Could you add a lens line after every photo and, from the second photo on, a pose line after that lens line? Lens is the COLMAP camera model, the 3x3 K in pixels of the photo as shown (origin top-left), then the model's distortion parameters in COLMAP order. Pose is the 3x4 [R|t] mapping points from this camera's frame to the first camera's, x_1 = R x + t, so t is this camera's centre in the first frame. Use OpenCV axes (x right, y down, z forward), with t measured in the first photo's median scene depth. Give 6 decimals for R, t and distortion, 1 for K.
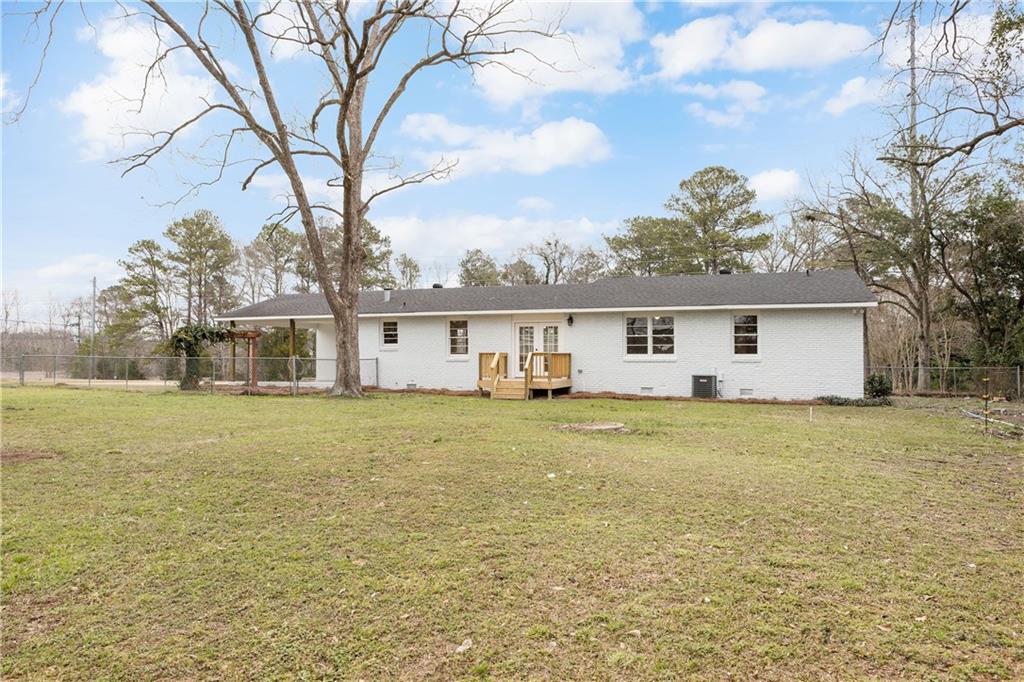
lens RADIAL K [[682.9, 0, 511.2], [0, 682.9, 345.3], [0, 0, 1]] dist [-0.019737, 0.001851]
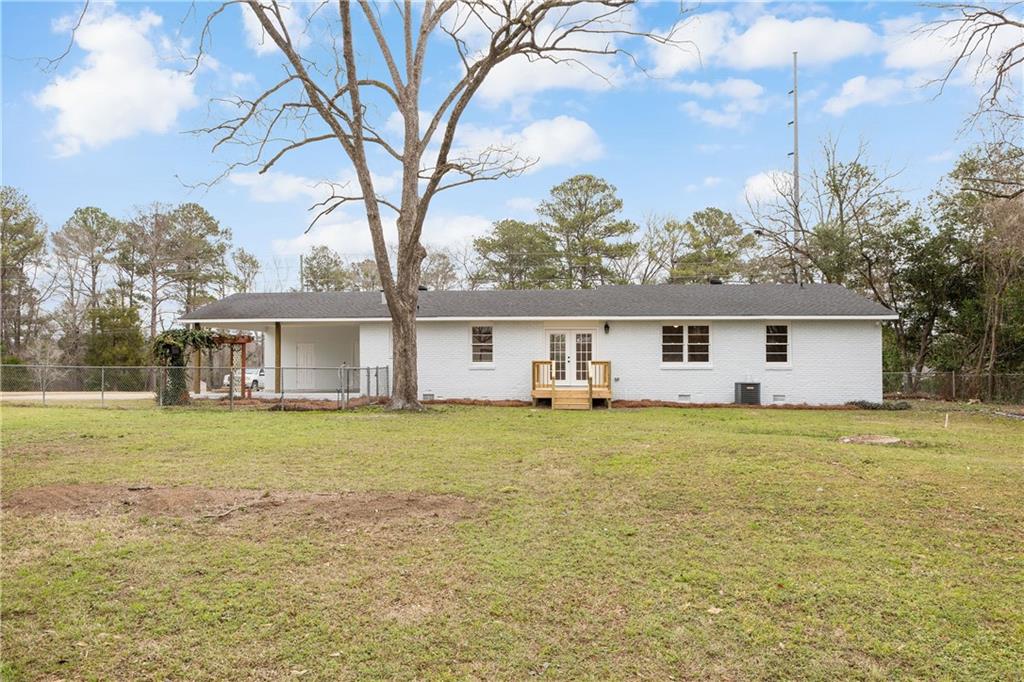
lens RADIAL K [[703.8, 0, 506.8], [0, 703.8, 345.4], [0, 0, 1]] dist [-0.026840, -0.001199]
pose [[0.965676, 0.004127, 0.259715, -0.321090], [-0.003129, 0.999986, -0.004254, -0.006403], [-0.259729, 0.003295, 0.965676, 0.059102]]
